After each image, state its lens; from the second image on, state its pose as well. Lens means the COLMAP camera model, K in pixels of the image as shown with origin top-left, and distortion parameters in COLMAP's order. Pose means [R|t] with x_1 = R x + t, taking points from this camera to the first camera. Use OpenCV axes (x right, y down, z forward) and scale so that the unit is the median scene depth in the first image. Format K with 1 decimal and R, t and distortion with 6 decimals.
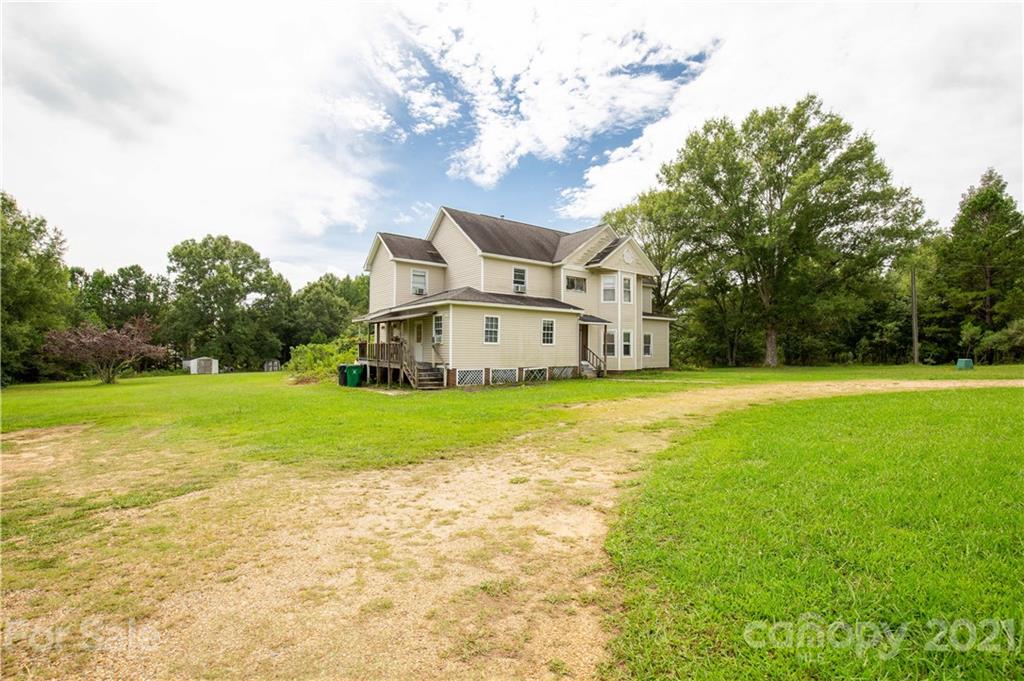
lens RADIAL K [[463.5, 0, 512.0], [0, 463.5, 340.5], [0, 0, 1]] dist [-0.043563, -0.000238]
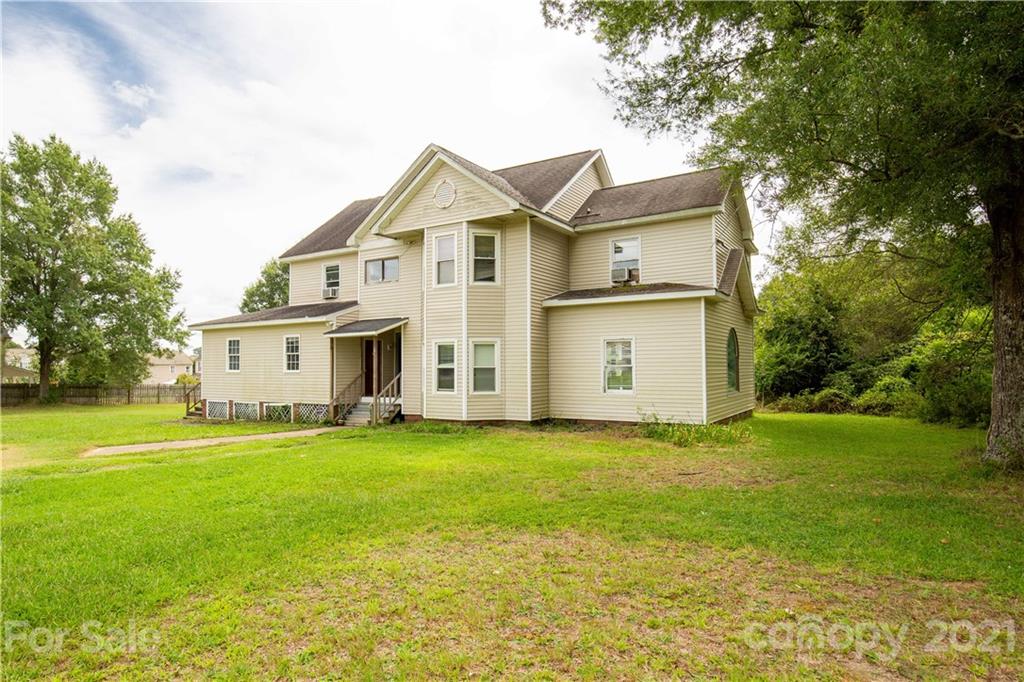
lens RADIAL K [[588.9, 0, 512.0], [0, 588.9, 341.0], [0, 0, 1]] dist [-0.002361, 0.000065]
pose [[0.353304, -0.044804, -0.934435, 0.999881], [0.031333, 0.998859, -0.036046, 0.005178], [0.934984, -0.016543, 0.354305, 0.964271]]
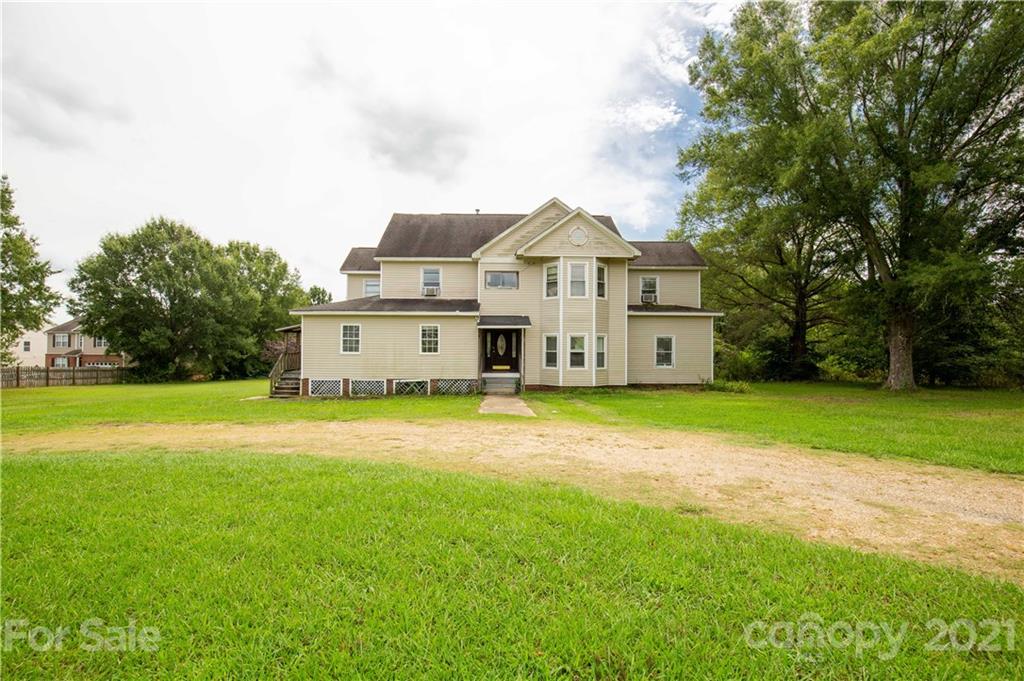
lens RADIAL K [[463.5, 0, 512.0], [0, 463.5, 340.5], [0, 0, 1]] dist [-0.043563, -0.000238]
pose [[0.811219, -0.012501, -0.584609, 0.691593], [0.012700, 0.999912, -0.003758, -0.010524], [0.584604, -0.004376, 0.811307, 0.370499]]
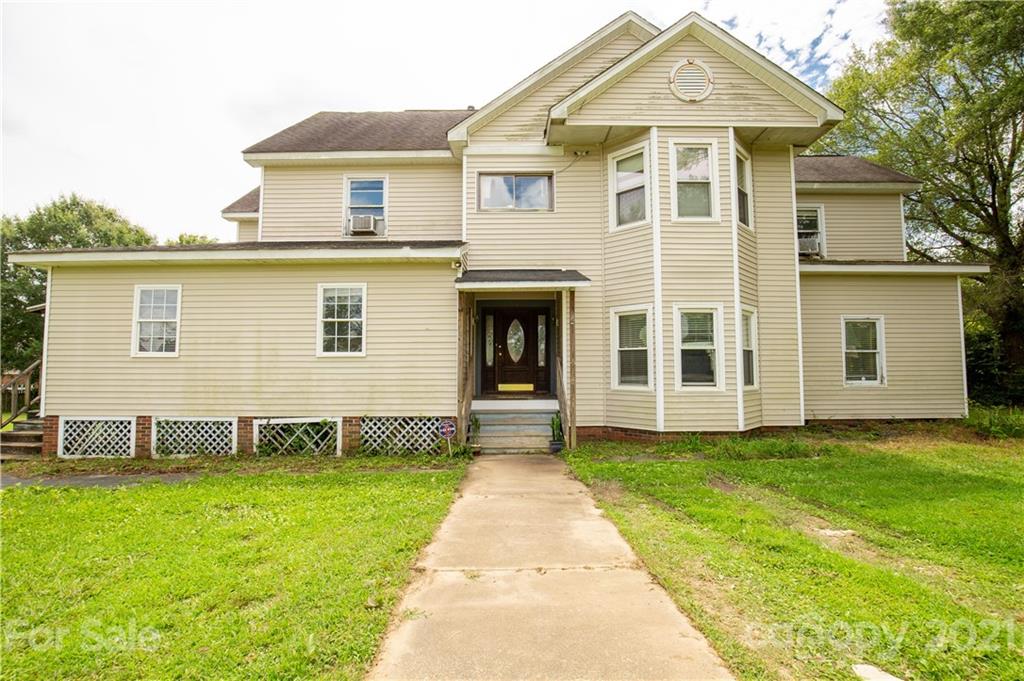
lens RADIAL K [[469.8, 0, 512.0], [0, 469.8, 340.5], [0, 0, 1]] dist [-0.029413, 0.000210]
pose [[0.792909, -0.044279, -0.607729, 0.390925], [0.020951, 0.998748, -0.045434, 0.016341], [0.608979, 0.023292, 0.792844, 0.767055]]
